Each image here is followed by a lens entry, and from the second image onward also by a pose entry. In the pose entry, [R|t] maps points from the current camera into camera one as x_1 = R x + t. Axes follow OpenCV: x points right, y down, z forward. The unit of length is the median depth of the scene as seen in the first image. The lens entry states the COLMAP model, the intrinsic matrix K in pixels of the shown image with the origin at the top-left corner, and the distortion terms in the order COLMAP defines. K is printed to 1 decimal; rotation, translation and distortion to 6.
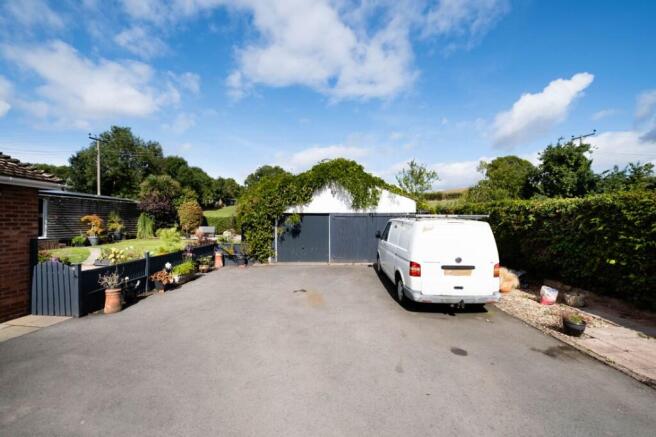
lens RADIAL K [[286.0, 0, 328.0], [0, 286.0, 218.5], [0, 0, 1]] dist [0.001187, 0.000032]
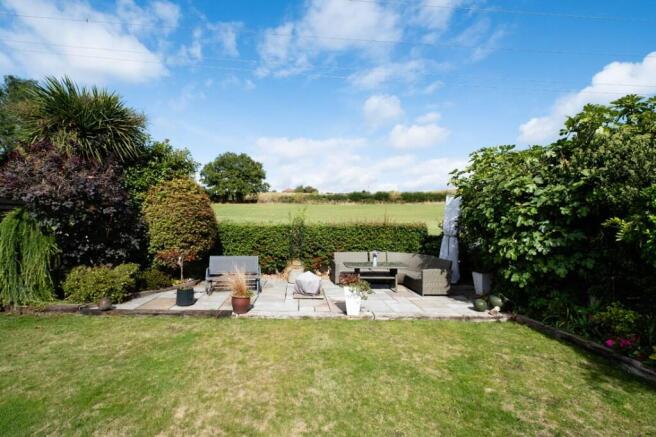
lens RADIAL K [[312.9, 0, 328.0], [0, 312.9, 225.5], [0, 0, 1]] dist [-0.031745, 0.000406]
pose [[0.988975, 0.015409, 0.147277, -0.388667], [-0.017399, 0.999774, 0.012233, -0.013675], [-0.147055, -0.014660, 0.989020, 0.662530]]
